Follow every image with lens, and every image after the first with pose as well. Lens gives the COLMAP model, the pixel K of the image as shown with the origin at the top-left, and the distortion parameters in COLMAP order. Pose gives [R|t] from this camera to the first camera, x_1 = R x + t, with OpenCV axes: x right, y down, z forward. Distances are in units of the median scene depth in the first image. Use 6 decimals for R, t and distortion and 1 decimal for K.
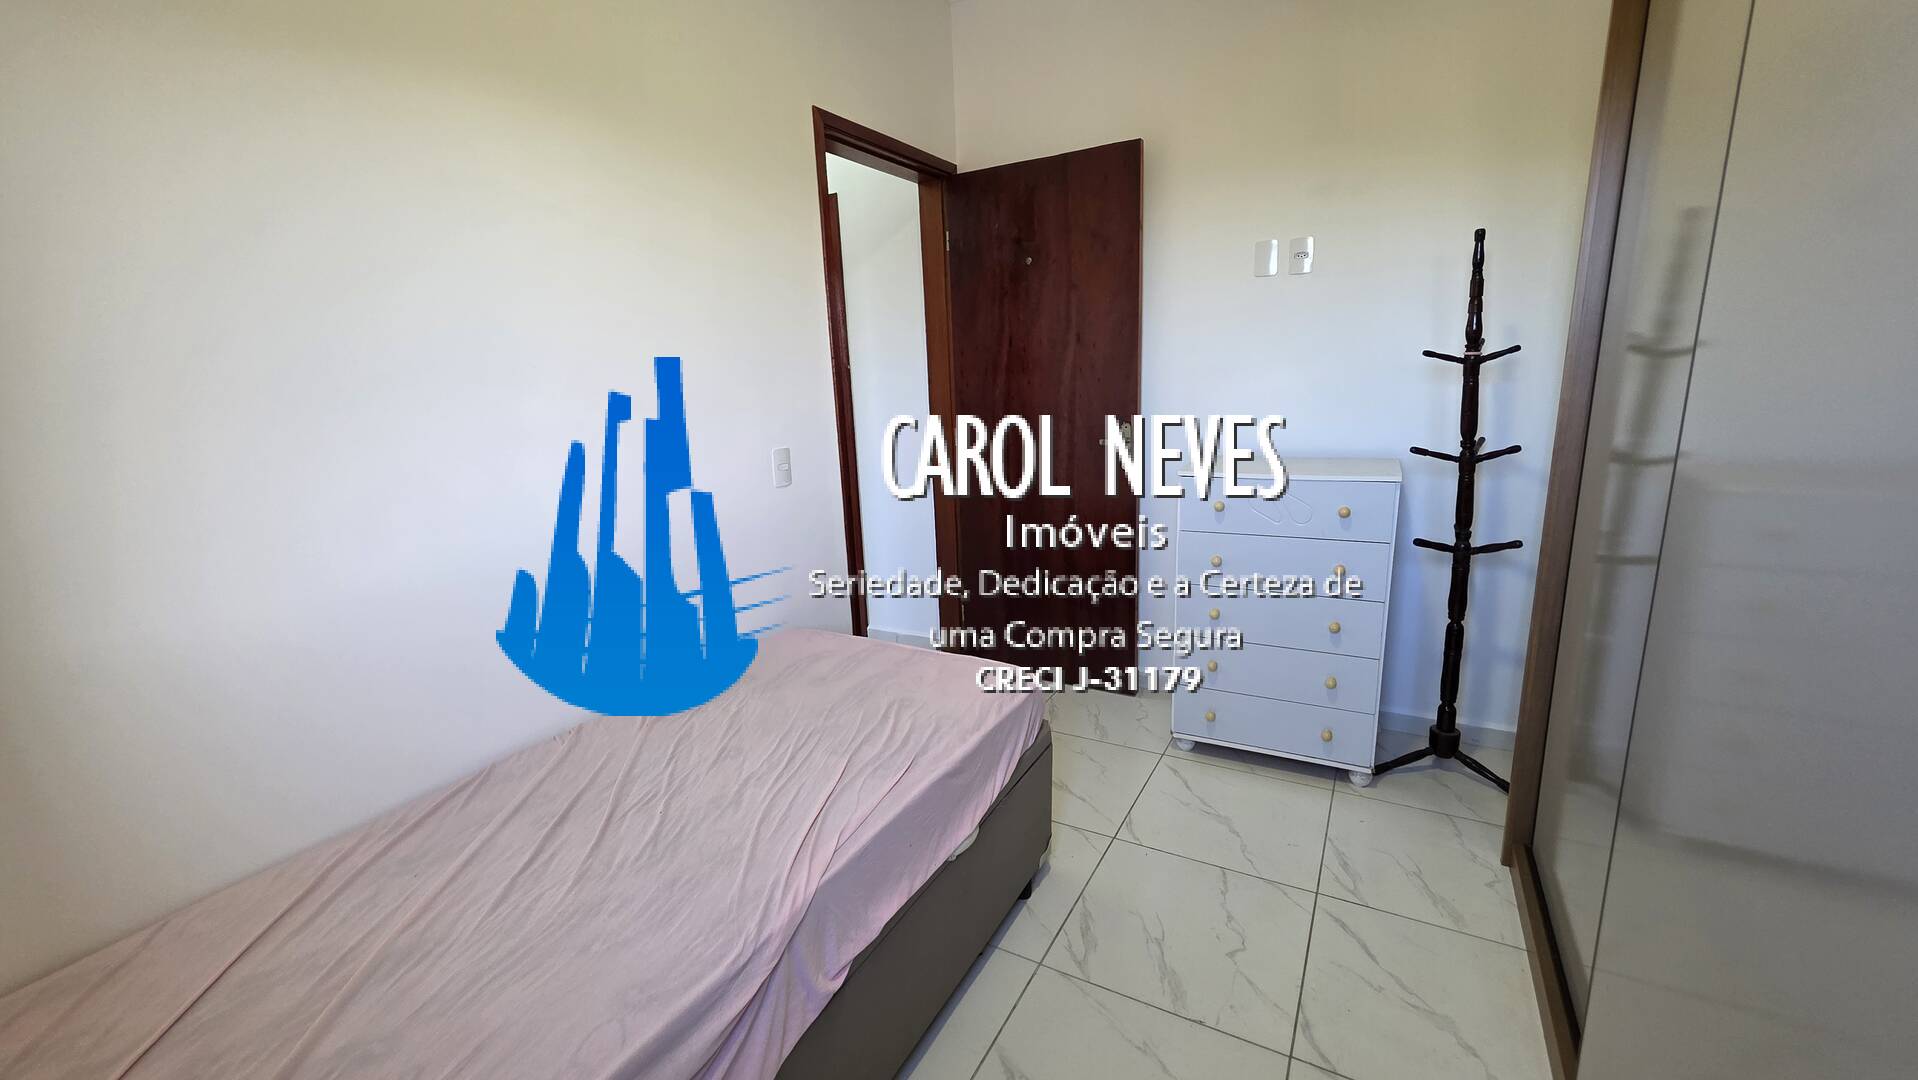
lens RADIAL K [[763.2, 0, 956.3], [0, 763.2, 536.5], [0, 0, 1]] dist [0.001380, -0.000503]
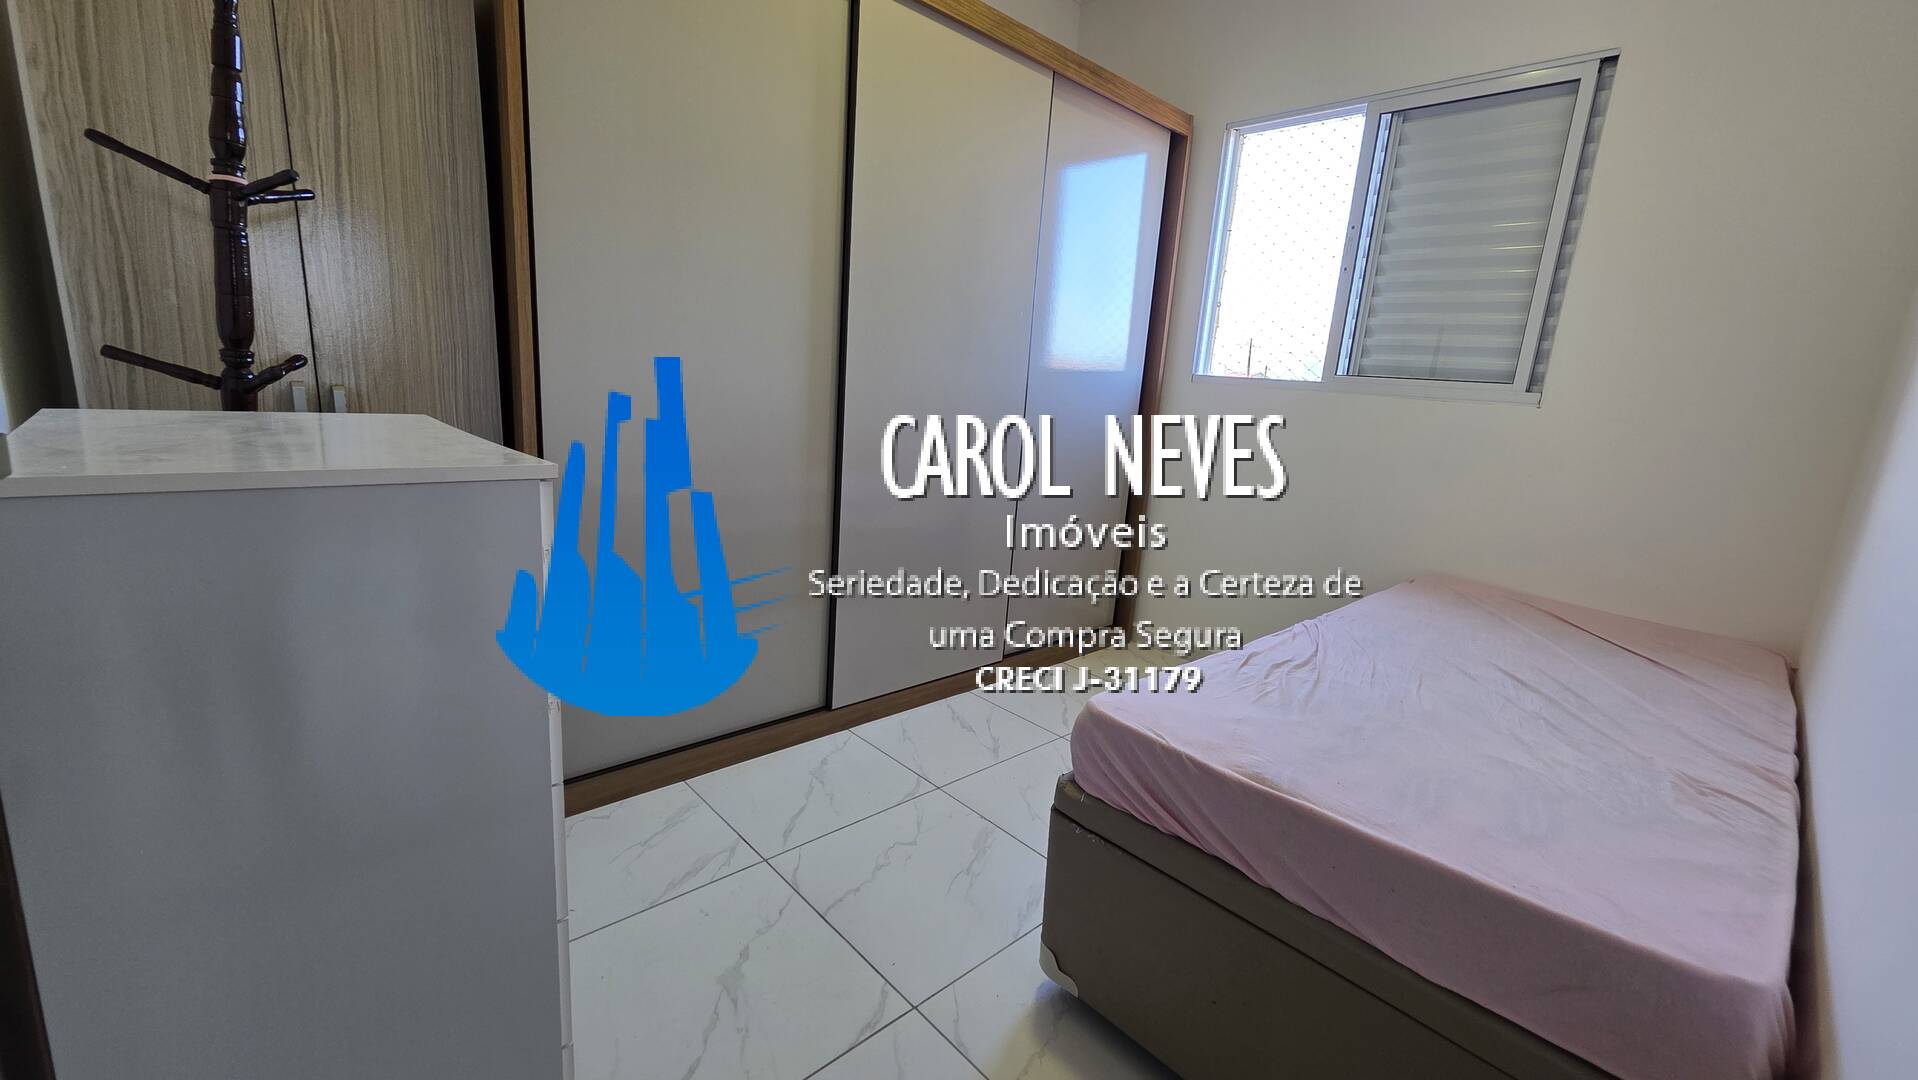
lens RADIAL K [[771.9, 0, 963.1], [0, 771.9, 539.7], [0, 0, 1]] dist [-0.000941, 0.000068]
pose [[-0.955496, -0.090585, 0.280753, 0.025494], [0.030322, 0.916491, 0.398904, -0.201601], [-0.293442, 0.389664, -0.872957, 1.362366]]
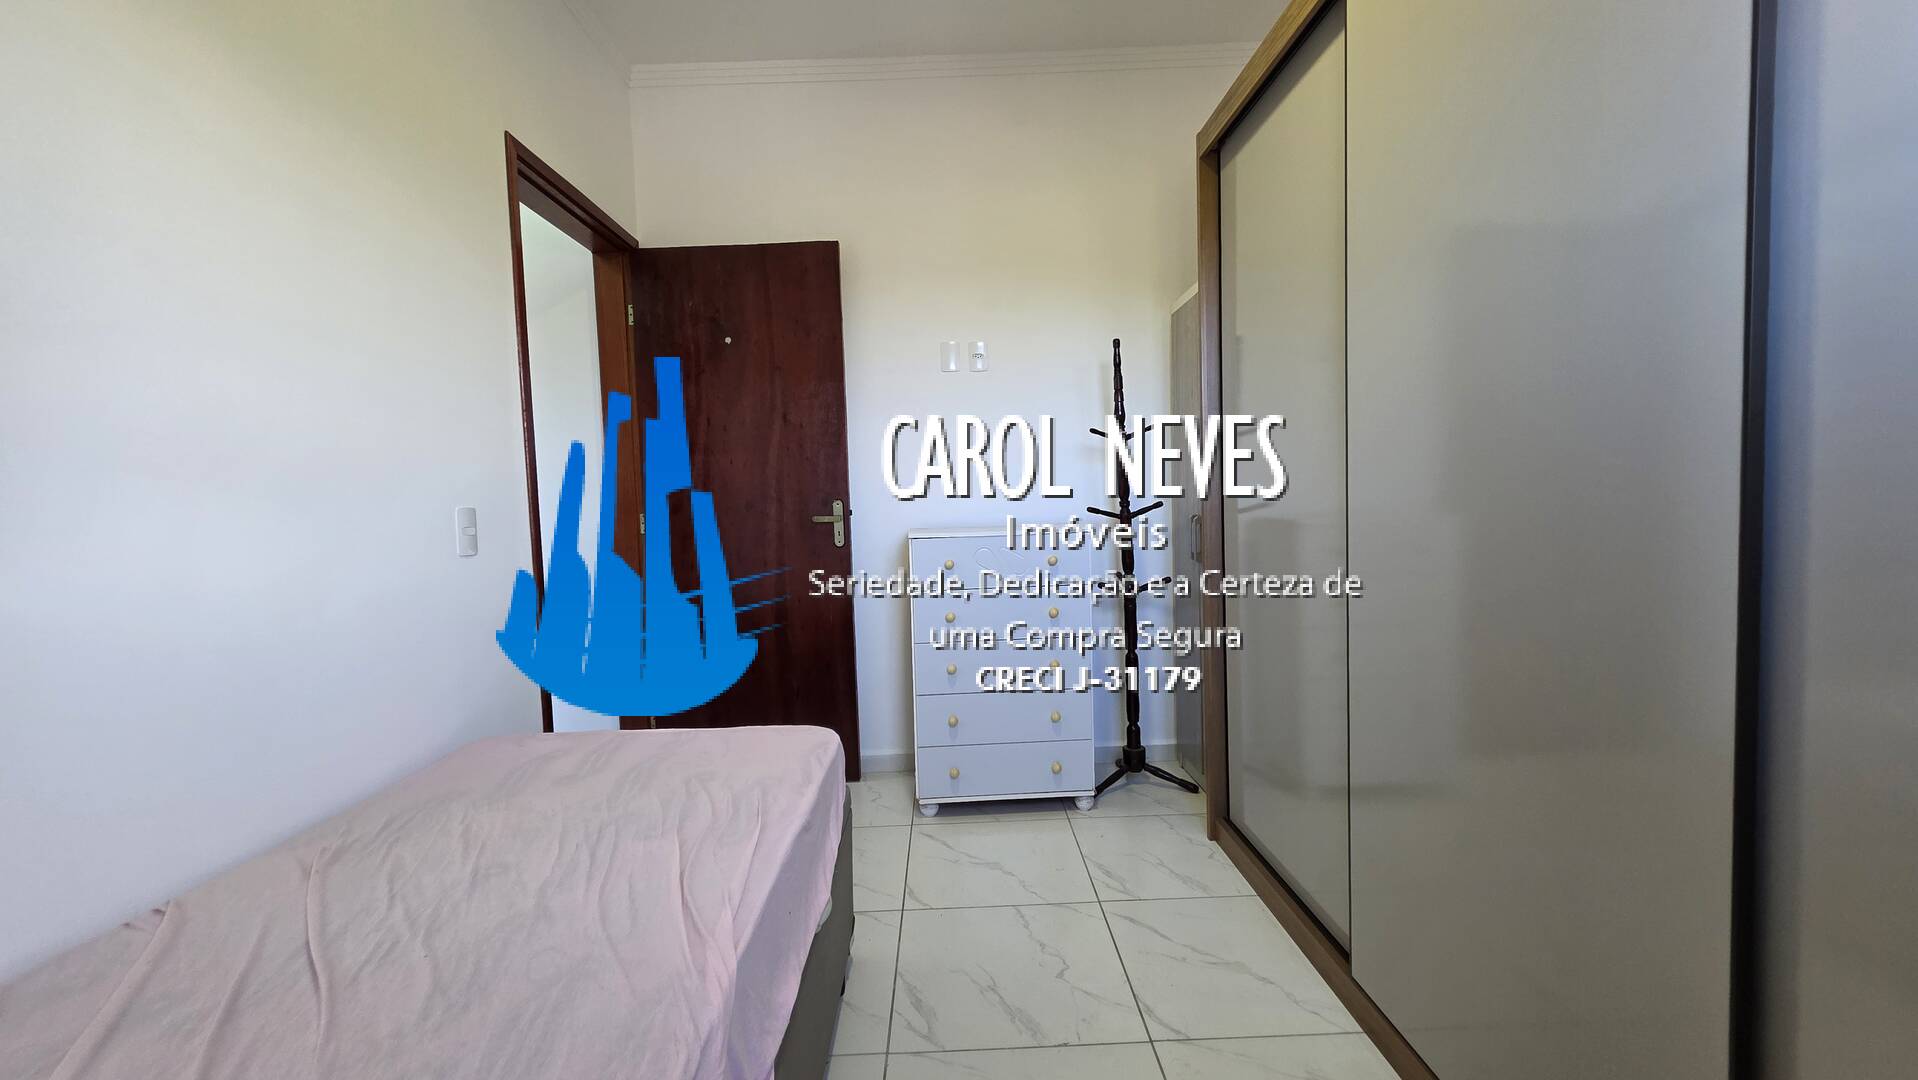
lens RADIAL K [[763.2, 0, 956.3], [0, 763.2, 536.5], [0, 0, 1]] dist [0.001380, -0.000503]
pose [[0.863551, -0.014345, 0.504057, -0.198065], [0.107675, 0.981786, -0.156529, 0.096922], [-0.492631, 0.189445, 0.849368, 0.083730]]
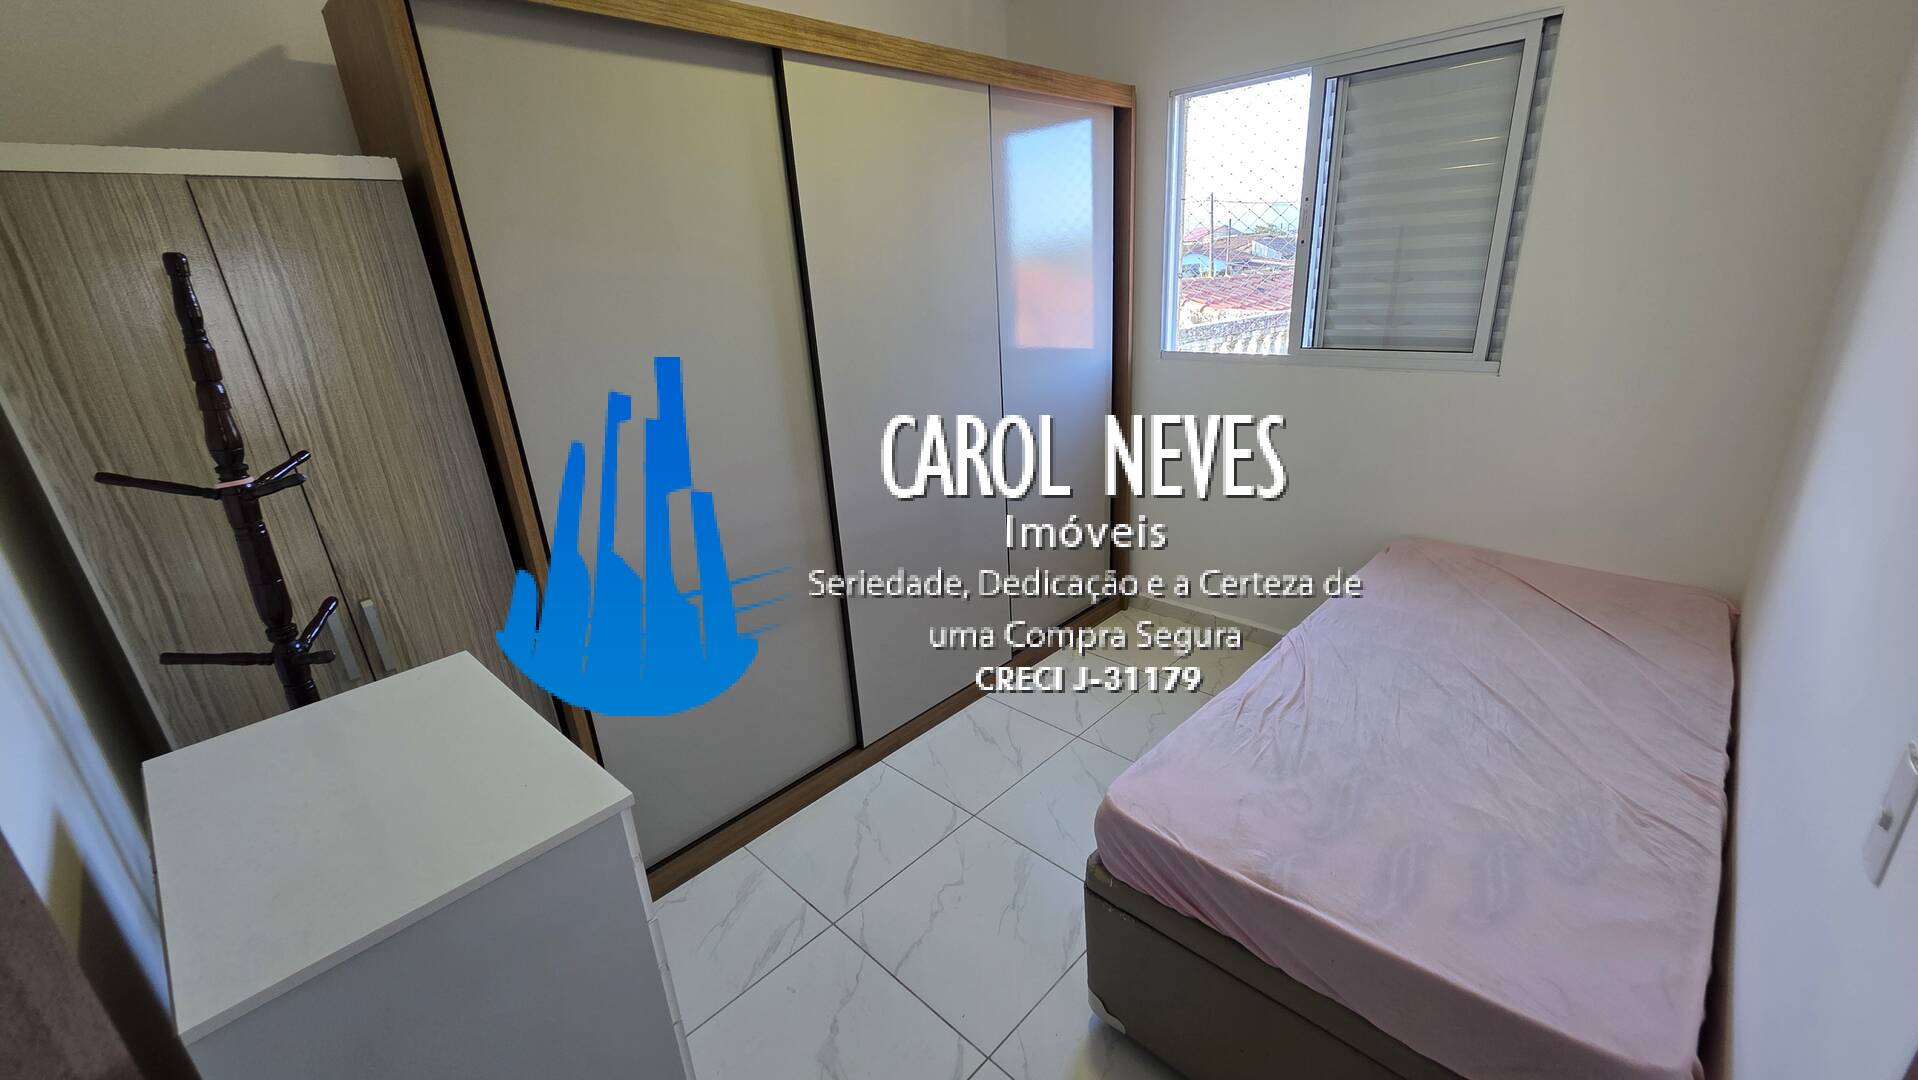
lens RADIAL K [[769.7, 0, 964.4], [0, 769.7, 541.3], [0, 0, 1]] dist [-0.000100, -0.000323]
pose [[-0.965934, 0.006433, 0.258707, 0.033946], [0.144424, 0.842931, 0.518275, -0.397301], [-0.214738, 0.537984, -0.815145, 1.312668]]
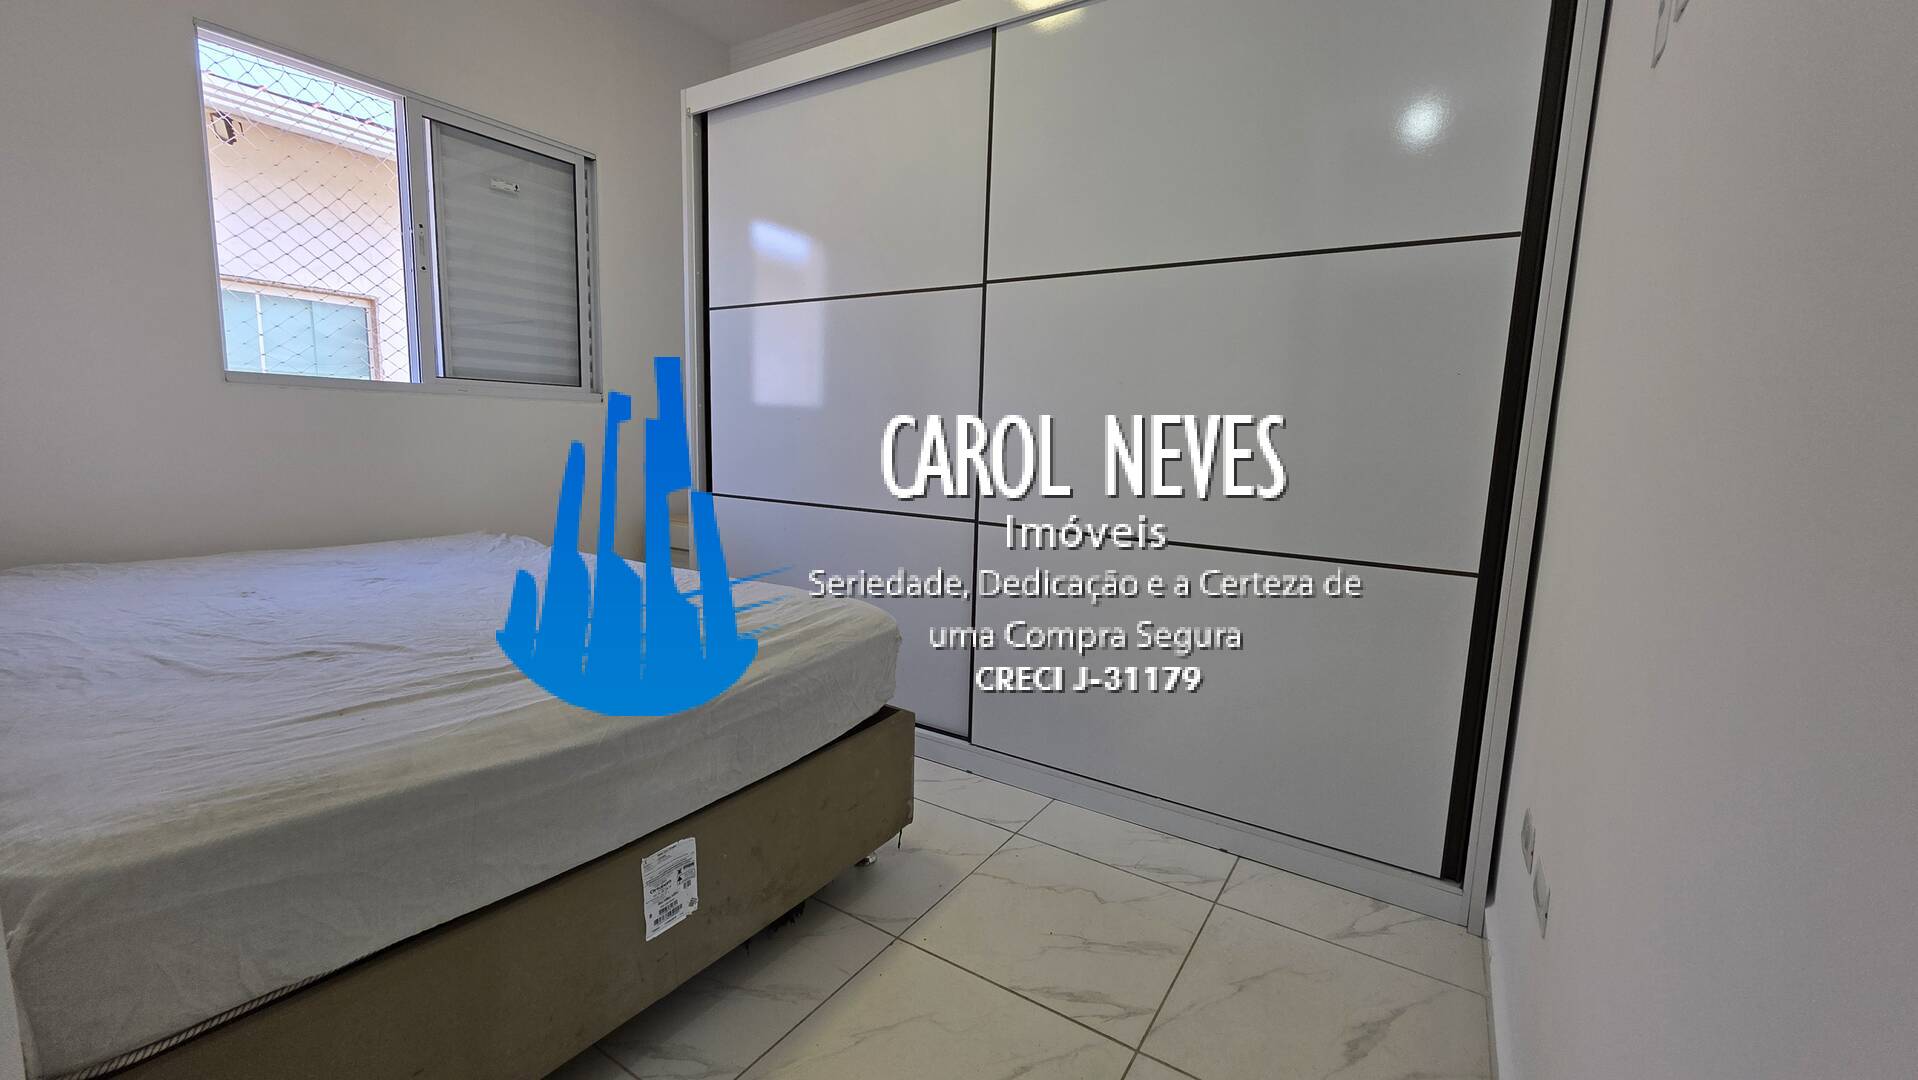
lens RADIAL K [[763.5, 0, 963.7], [0, 763.5, 534.6], [0, 0, 1]] dist [0.001253, -0.000089]
pose [[-0.054314, 0.171117, -0.983753, 1.014719], [-0.248605, 0.951866, 0.179296, -0.113863], [0.967081, 0.254304, -0.009159, 0.870591]]
